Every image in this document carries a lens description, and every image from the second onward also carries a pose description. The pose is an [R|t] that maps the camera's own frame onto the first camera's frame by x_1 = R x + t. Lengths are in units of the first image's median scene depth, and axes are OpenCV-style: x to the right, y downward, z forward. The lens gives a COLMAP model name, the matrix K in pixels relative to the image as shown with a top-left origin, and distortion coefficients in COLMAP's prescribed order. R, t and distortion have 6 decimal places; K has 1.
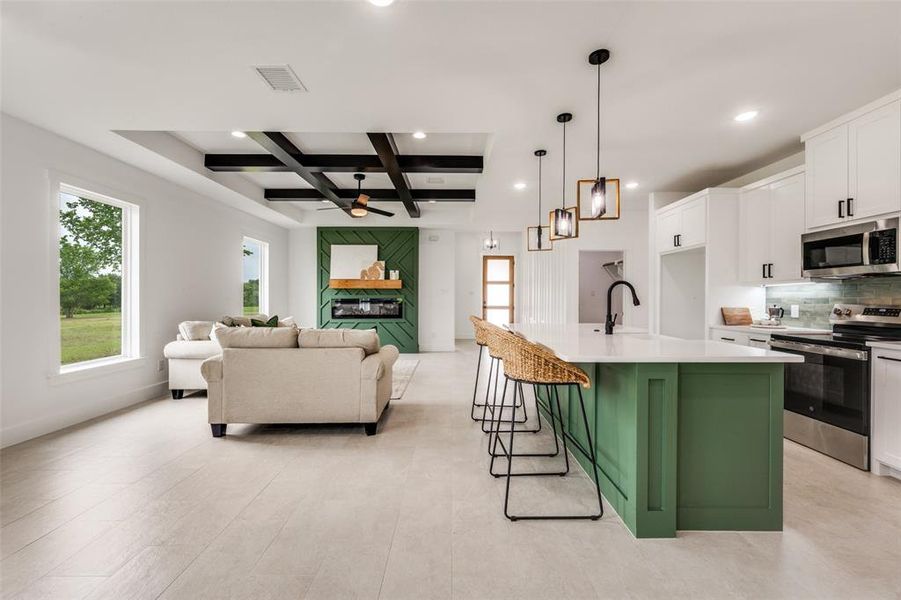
lens RADIAL K [[368.2, 0, 449.0], [0, 368.2, 298.2], [0, 0, 1]] dist [-0.000125, -0.000809]
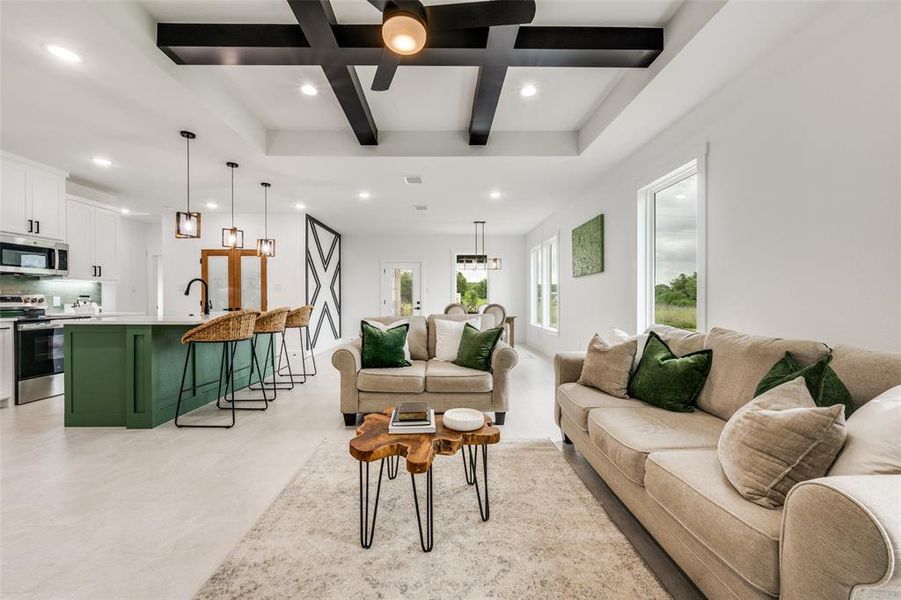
lens RADIAL K [[352.2, 0, 452.1], [0, 352.2, 299.9], [0, 0, 1]] dist [-0.004846, 0.000057]
pose [[-0.999570, -0.001683, -0.029276, -0.194674], [-0.001853, 0.999982, 0.005773, 0.011048], [0.029266, 0.005825, -0.999555, 0.941605]]
